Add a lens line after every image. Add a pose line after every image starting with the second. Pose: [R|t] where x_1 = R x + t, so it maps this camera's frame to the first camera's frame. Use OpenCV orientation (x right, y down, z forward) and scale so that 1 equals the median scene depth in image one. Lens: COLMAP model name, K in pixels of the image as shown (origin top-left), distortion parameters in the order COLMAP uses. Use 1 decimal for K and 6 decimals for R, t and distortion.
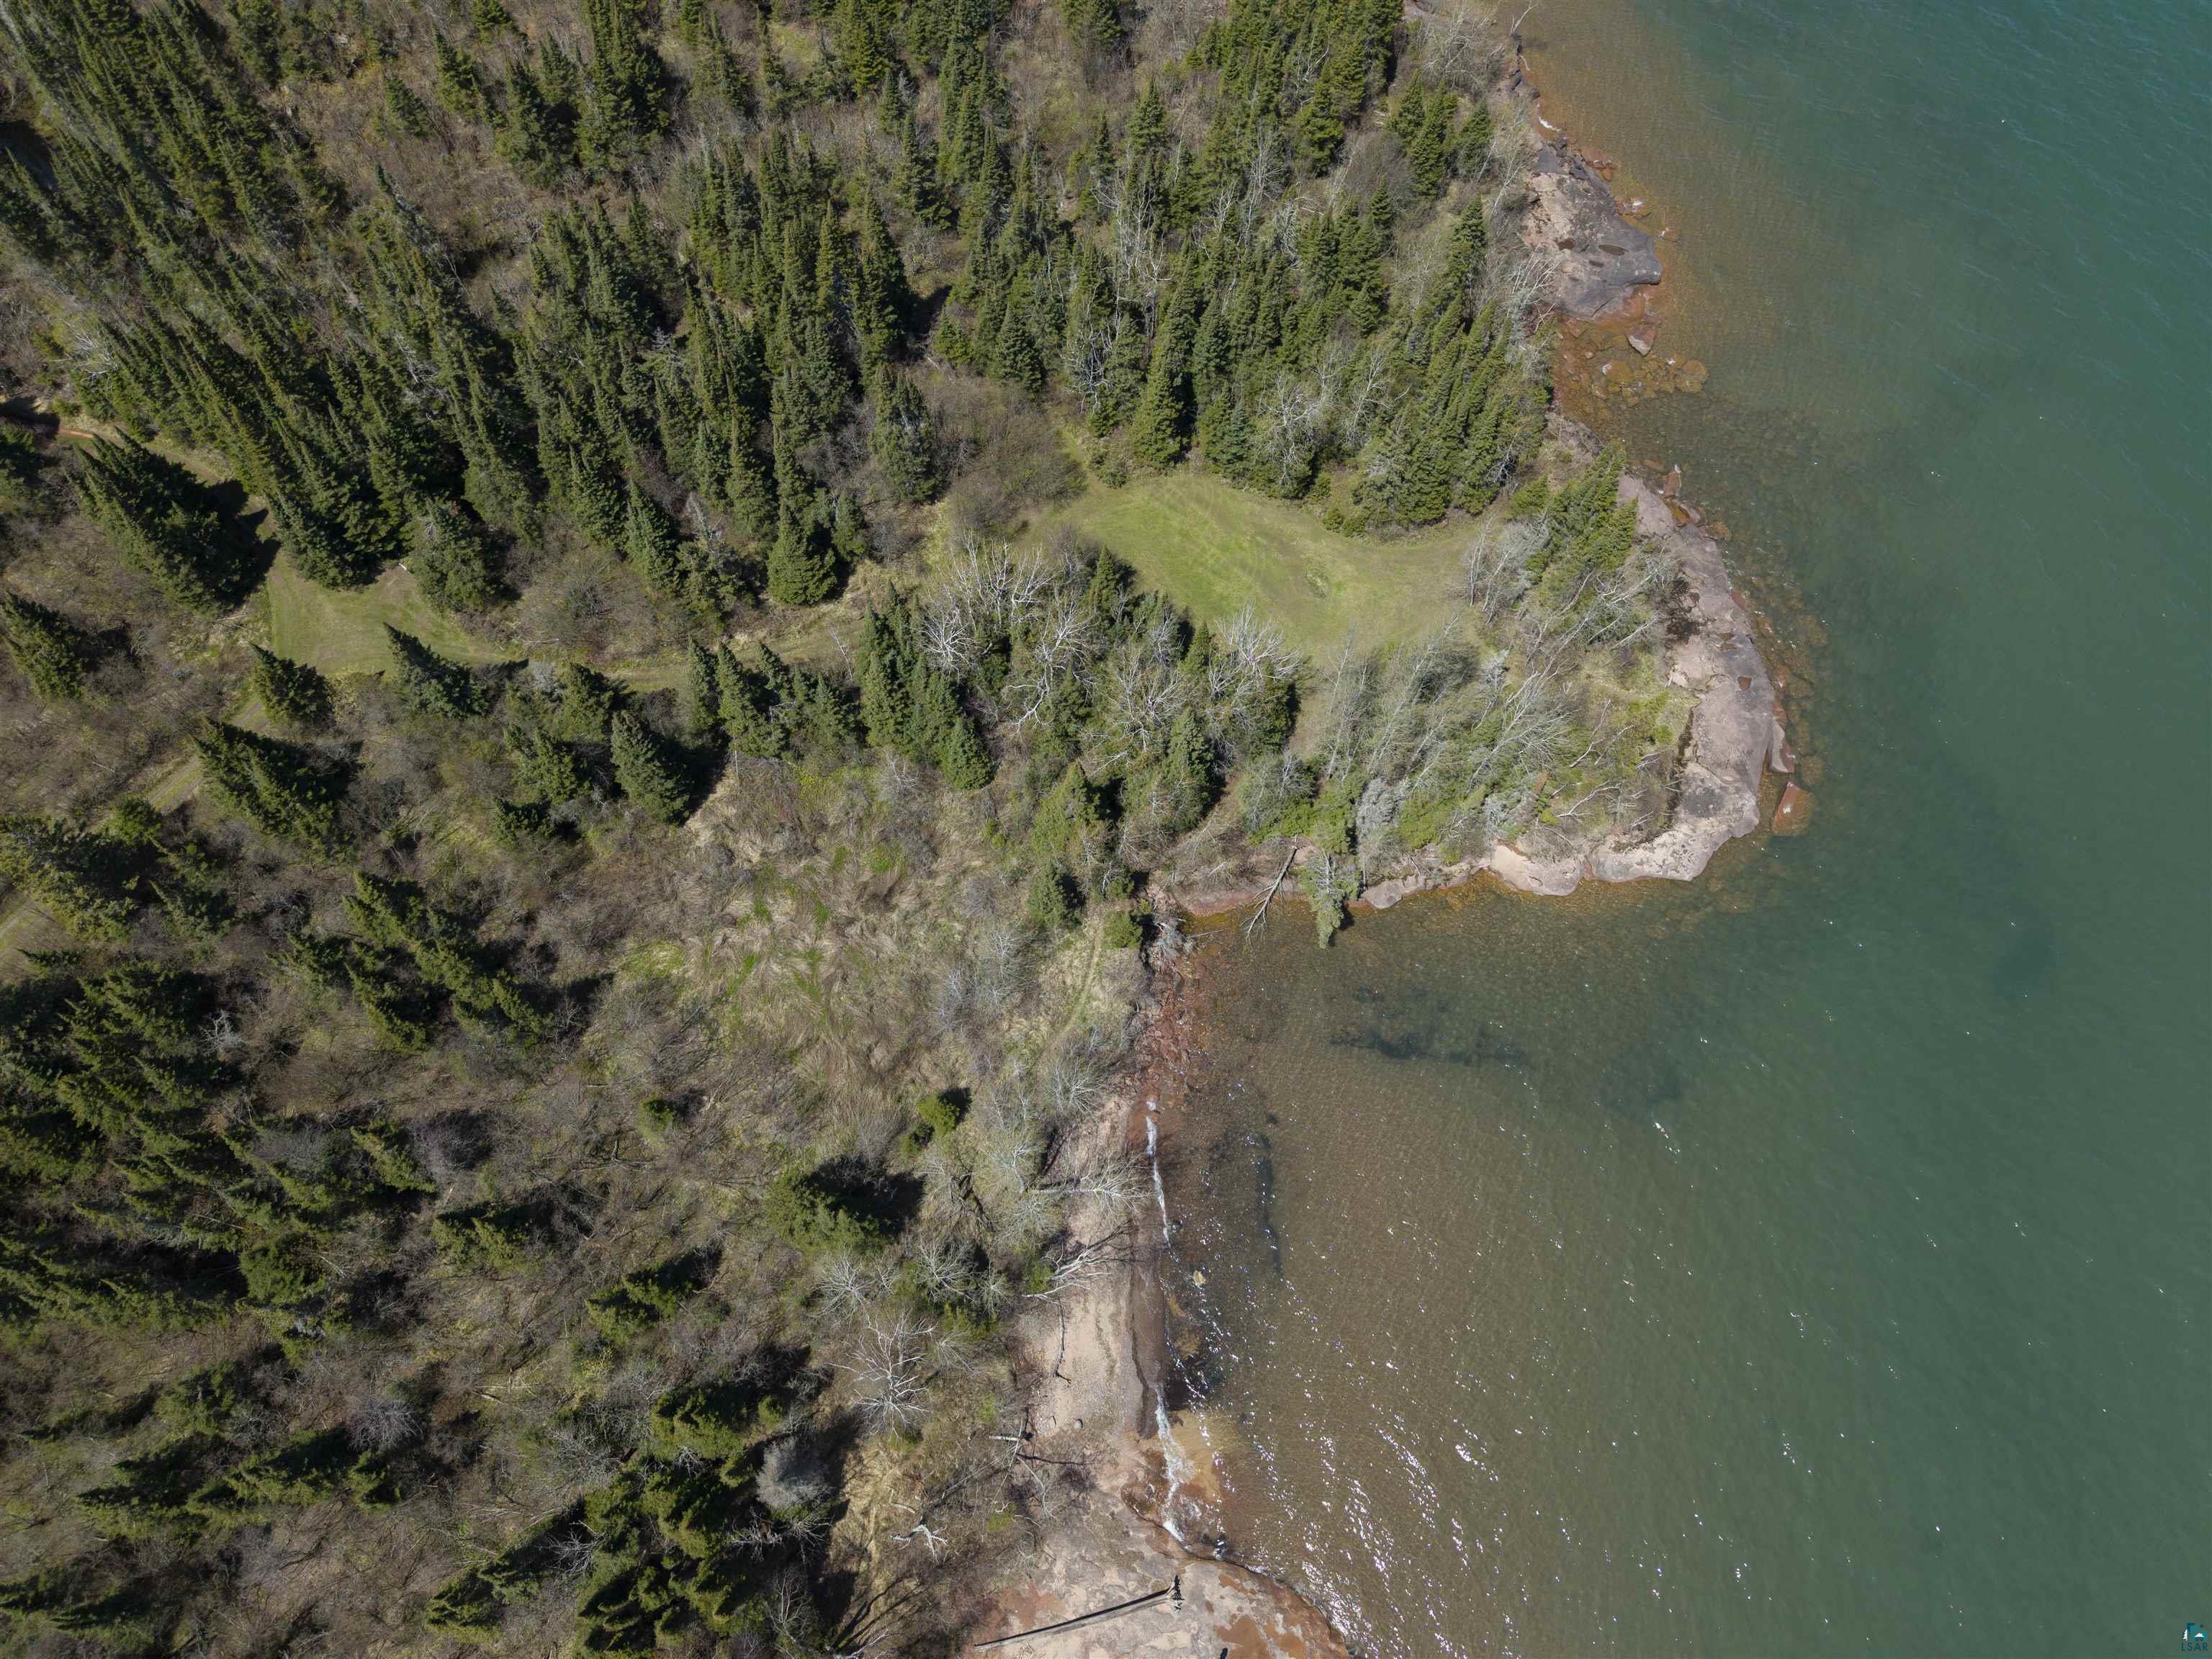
lens RADIAL K [[1478.1, 0, 1091.6], [0, 1478.1, 829.1], [0, 0, 1]] dist [0.024896, -0.025832]
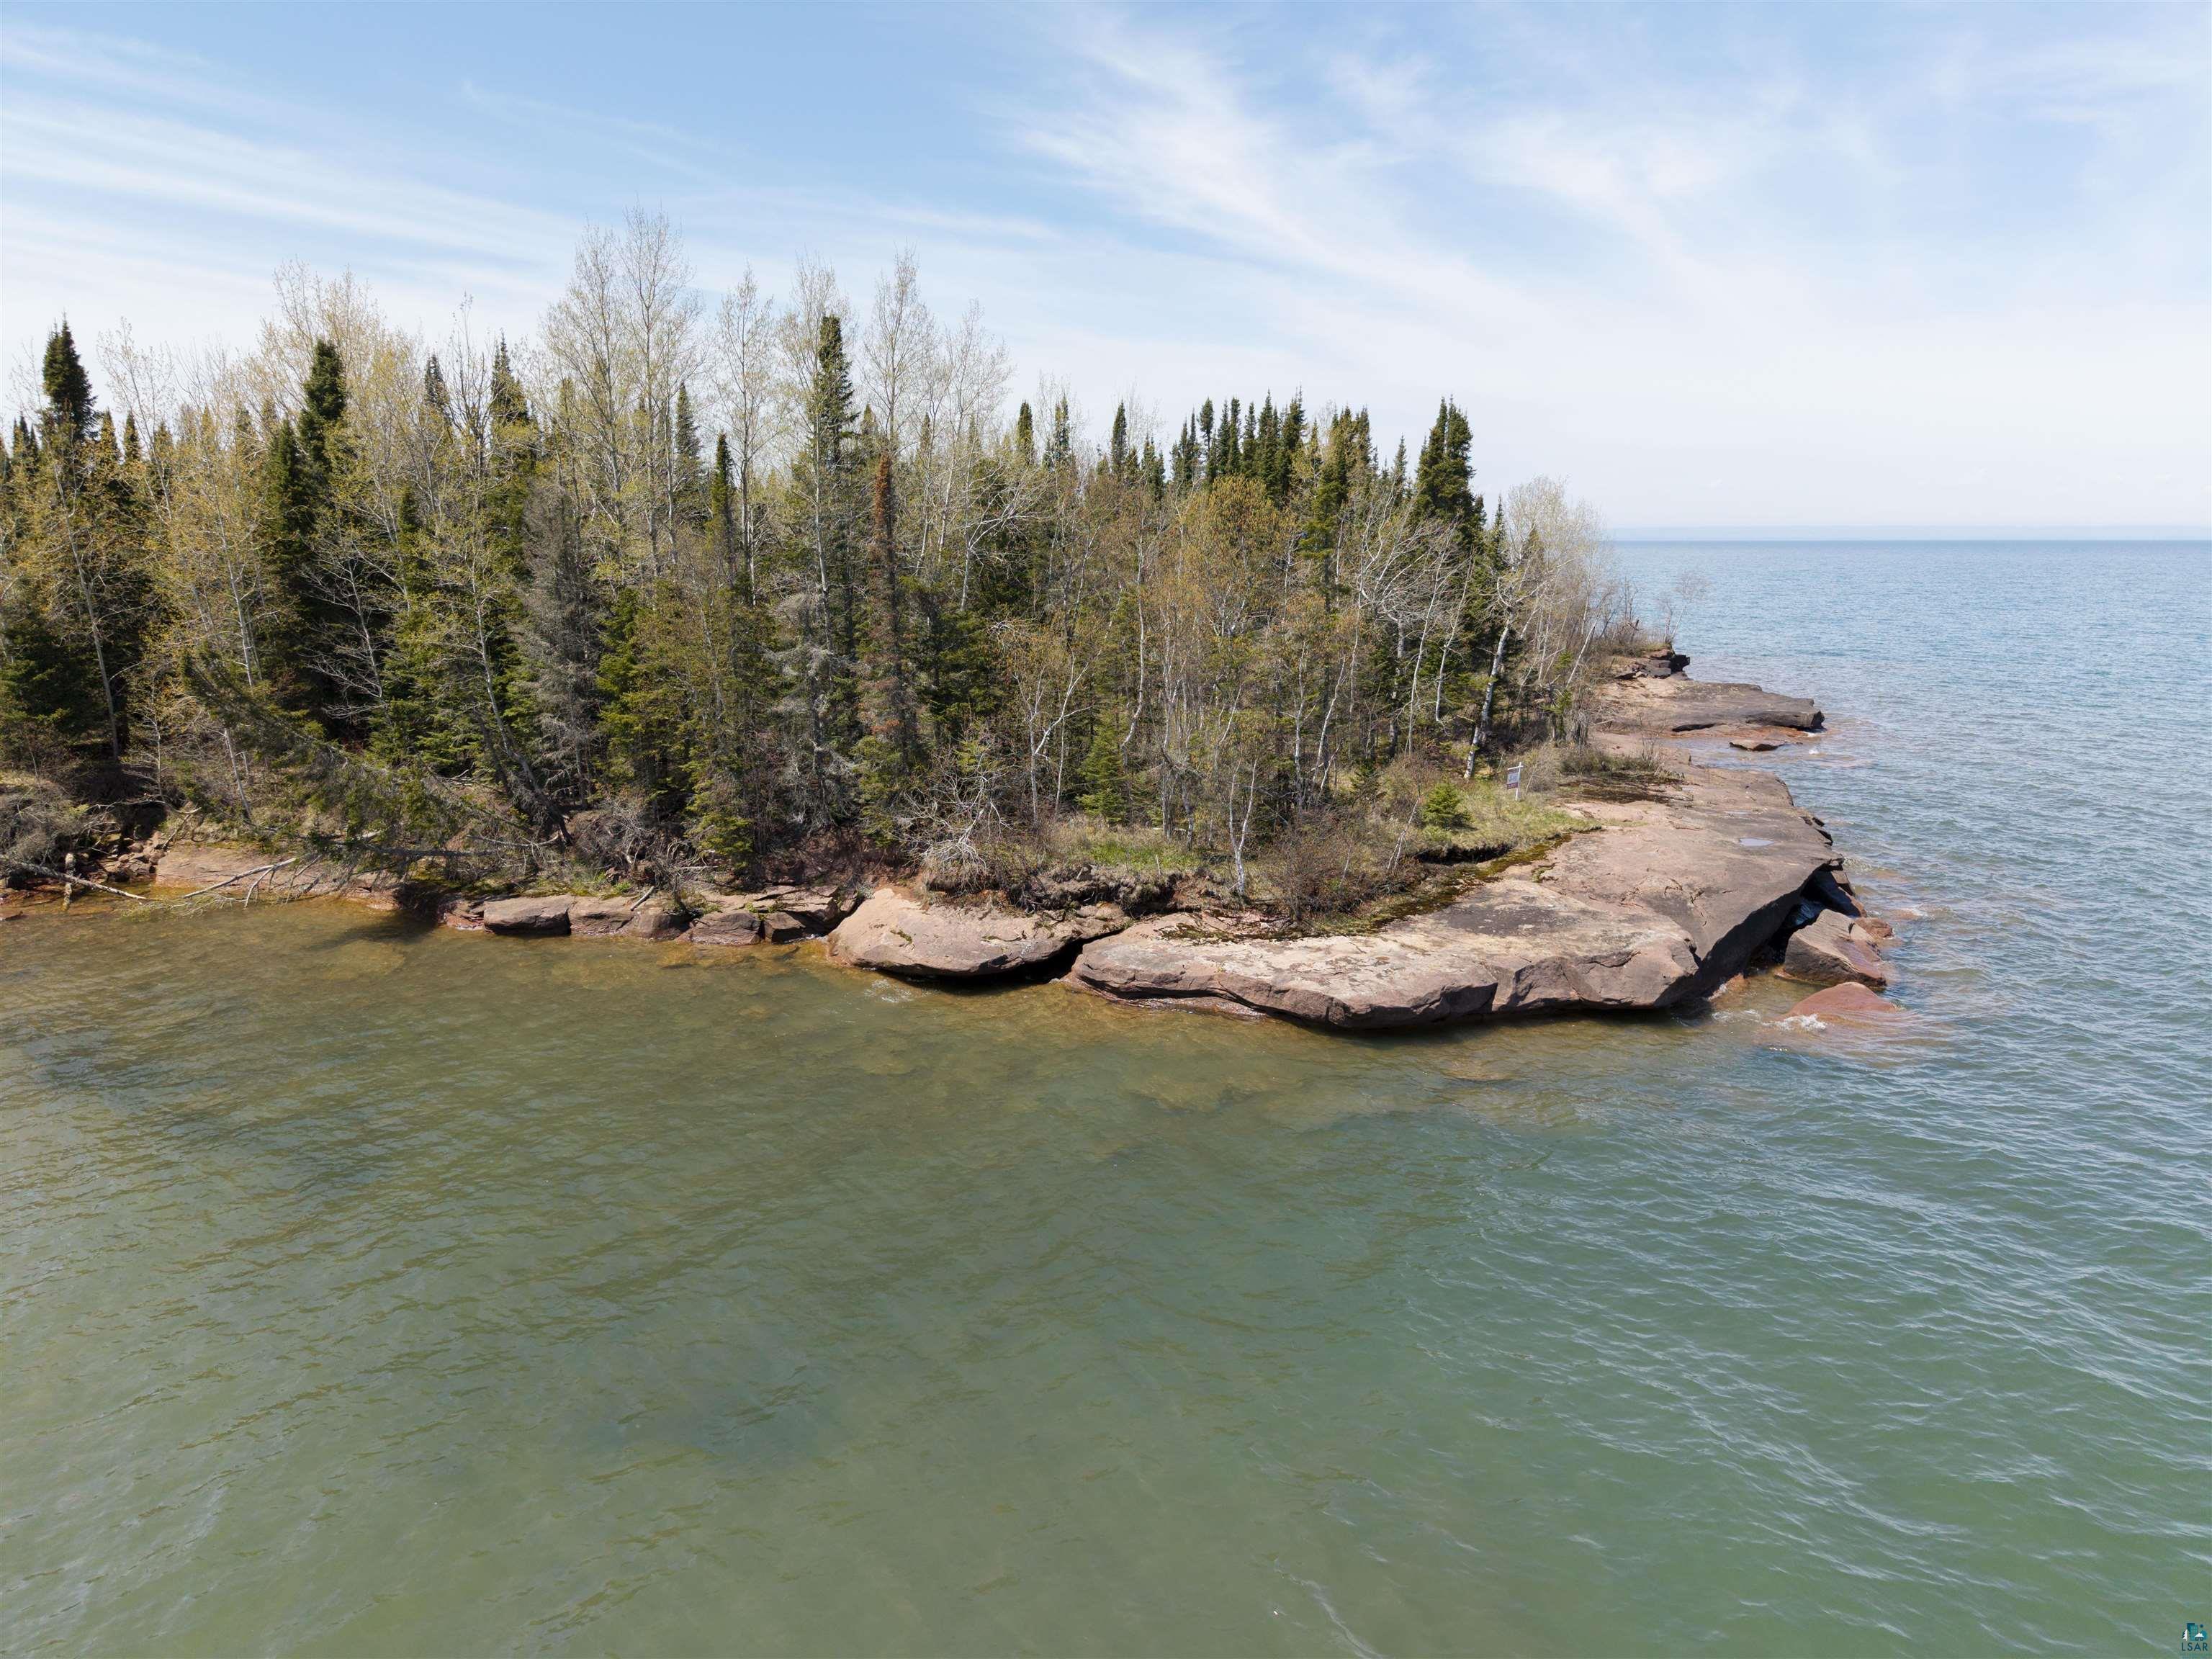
lens RADIAL K [[1478.1, 0, 1104.6], [0, 1478.1, 860.6], [0, 0, 1]] dist [0.024896, -0.025832]
pose [[0.893231, 0.097818, -0.438829, 0.479987], [-0.411743, 0.569986, -0.711044, 0.236995], [0.180573, 0.815811, 0.549405, 0.813863]]
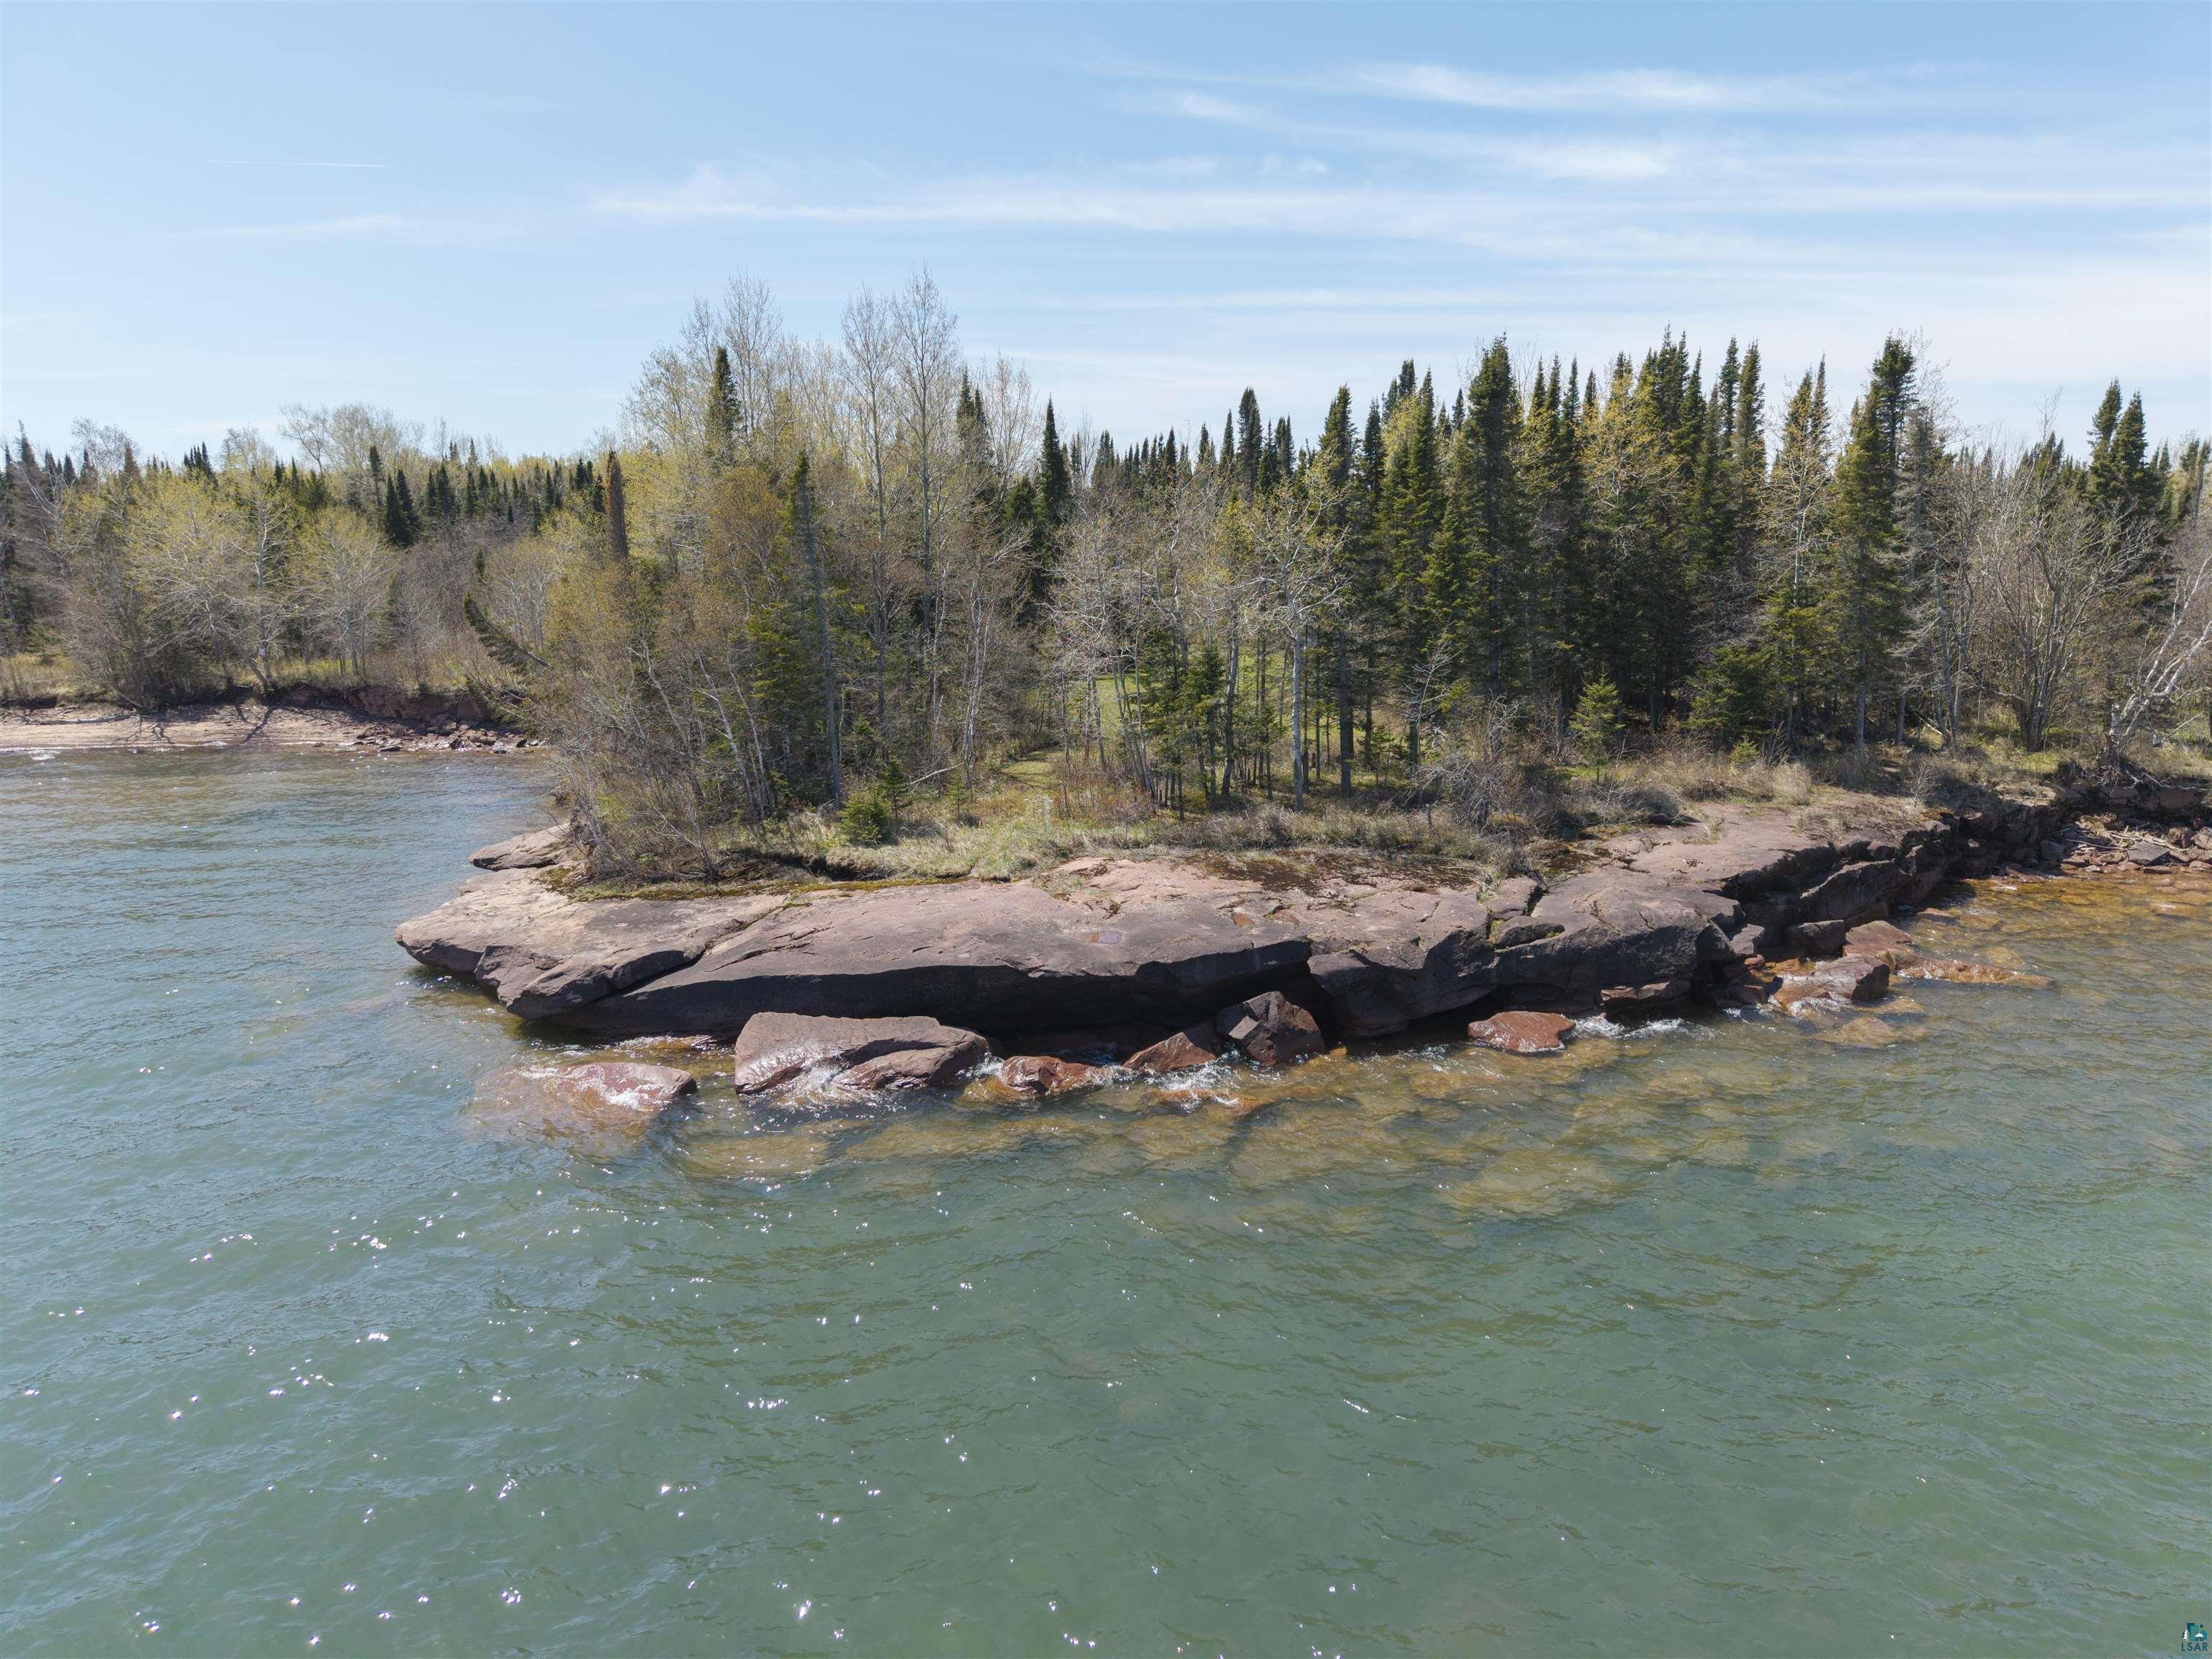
lens RADIAL K [[1478.1, 0, 1111.3], [0, 1478.1, 836.0], [0, 0, 1]] dist [0.024896, -0.025832]
pose [[0.111888, 0.198528, -0.973688, 0.727590], [-0.907653, 0.419299, -0.018807, -0.108549], [0.404533, 0.885875, 0.227109, 0.969238]]
